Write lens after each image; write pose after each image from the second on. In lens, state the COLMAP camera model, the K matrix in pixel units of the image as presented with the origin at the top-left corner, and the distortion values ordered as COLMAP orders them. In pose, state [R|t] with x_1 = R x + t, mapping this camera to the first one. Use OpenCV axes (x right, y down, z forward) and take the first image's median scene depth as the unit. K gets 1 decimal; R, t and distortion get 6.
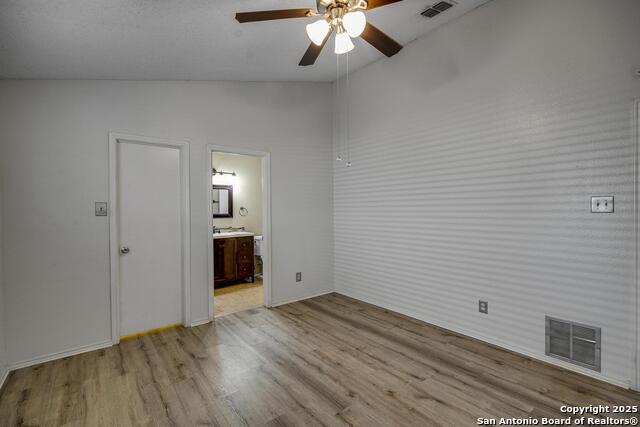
lens RADIAL K [[293.2, 0, 324.1], [0, 293.2, 212.3], [0, 0, 1]] dist [0.003125, 0.000367]
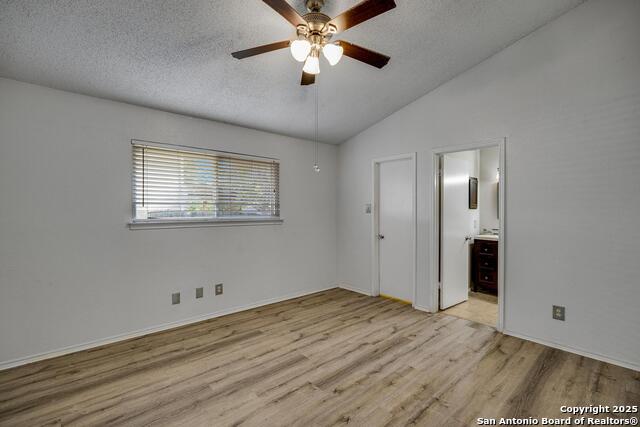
lens RADIAL K [[293.2, 0, 322.6], [0, 293.2, 213.2], [0, 0, 1]] dist [0.003125, 0.000367]
pose [[0.044900, 0.017551, -0.998837, 0.784543], [-0.010484, 0.999799, 0.017097, -0.011164], [0.998936, 0.009704, 0.045075, 0.638435]]
